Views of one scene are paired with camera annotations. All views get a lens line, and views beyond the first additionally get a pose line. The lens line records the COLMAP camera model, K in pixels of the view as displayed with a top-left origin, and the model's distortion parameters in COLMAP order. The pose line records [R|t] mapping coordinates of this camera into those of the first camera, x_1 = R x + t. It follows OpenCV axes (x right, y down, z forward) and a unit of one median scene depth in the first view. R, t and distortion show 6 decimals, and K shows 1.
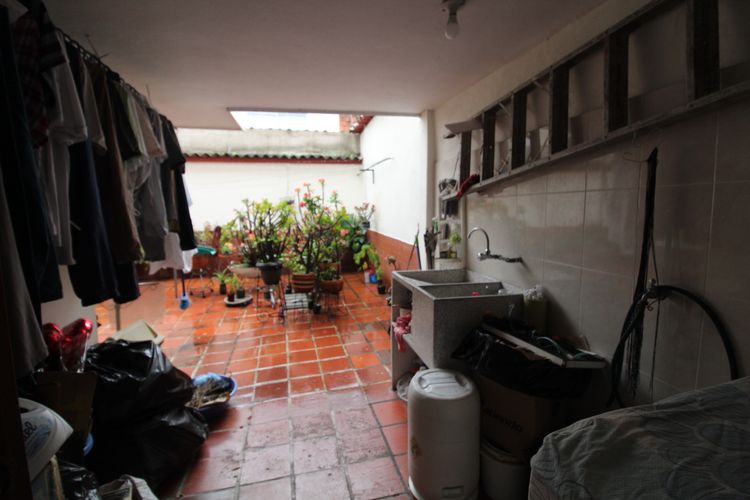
lens RADIAL K [[345.9, 0, 373.0], [0, 345.9, 240.9], [0, 0, 1]] dist [-0.001092, -0.009799]
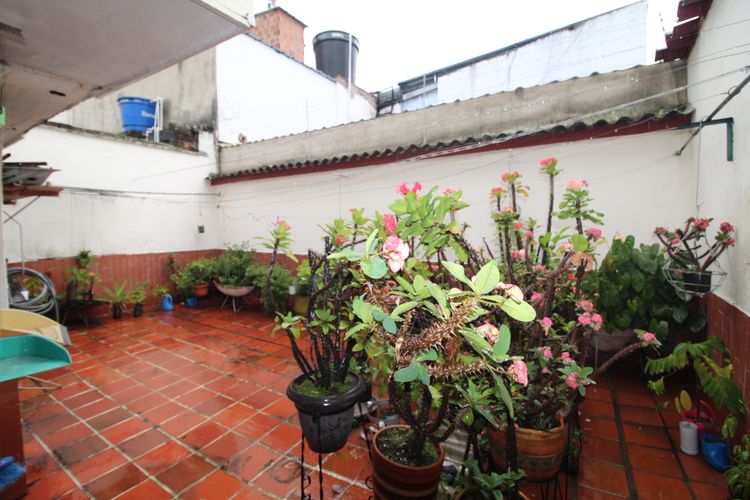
lens RADIAL K [[345.9, 0, 373.0], [0, 345.9, 240.9], [0, 0, 1]] dist [-0.001092, -0.009799]
pose [[0.706692, 0.038013, -0.706499, -0.006974], [-0.073028, 0.997141, -0.019398, -0.055614], [0.703742, 0.065303, 0.707448, 0.516147]]
